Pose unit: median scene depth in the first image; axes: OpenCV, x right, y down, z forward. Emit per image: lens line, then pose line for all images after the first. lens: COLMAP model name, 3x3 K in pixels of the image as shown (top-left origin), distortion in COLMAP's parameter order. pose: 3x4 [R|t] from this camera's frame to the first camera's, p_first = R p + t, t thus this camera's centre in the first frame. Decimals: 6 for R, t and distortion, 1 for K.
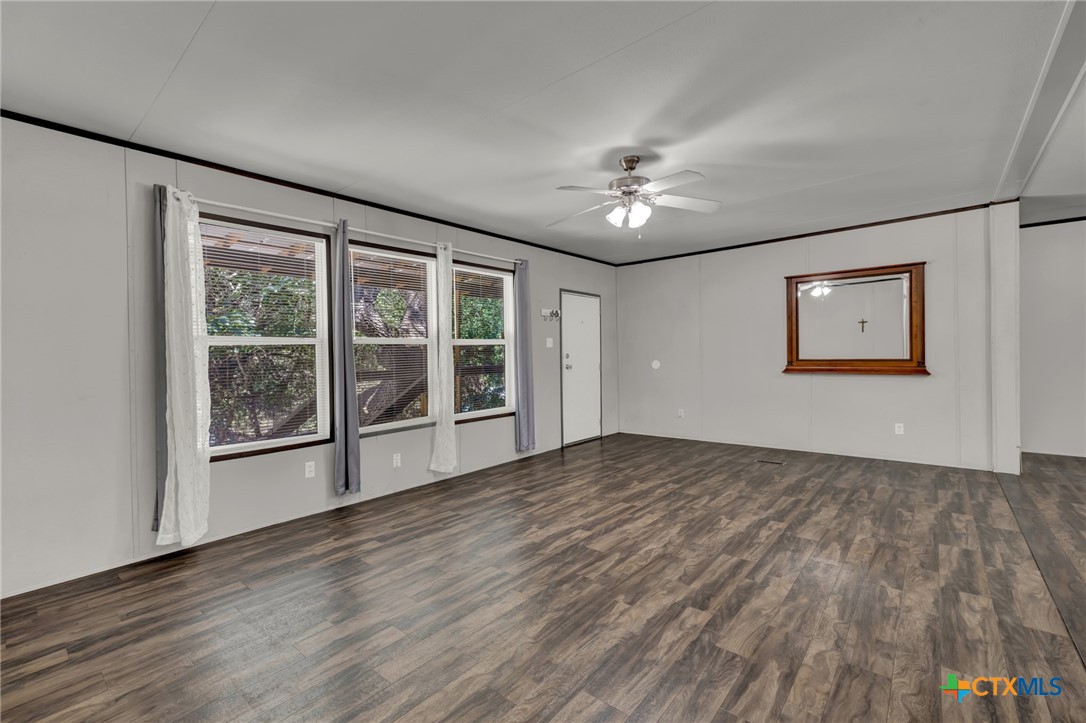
lens RADIAL K [[475.4, 0, 542.8], [0, 475.4, 354.6], [0, 0, 1]] dist [-0.000575, 0.000502]
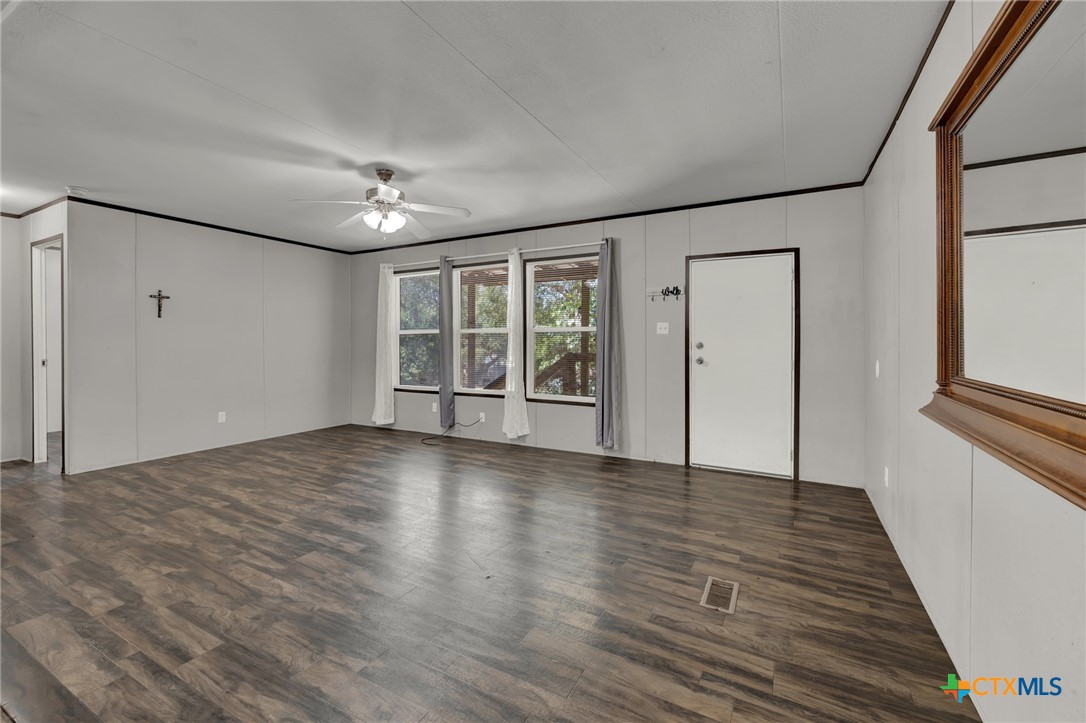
lens RADIAL K [[463.7, 0, 506.3], [0, 463.7, 337.7], [0, 0, 1]] dist [0.012425, -0.000476]
pose [[0.158274, 0.011305, -0.987330, 1.280705], [-0.005568, 0.999929, 0.010556, -0.027887], [0.987380, 0.003826, 0.158326, 1.072243]]
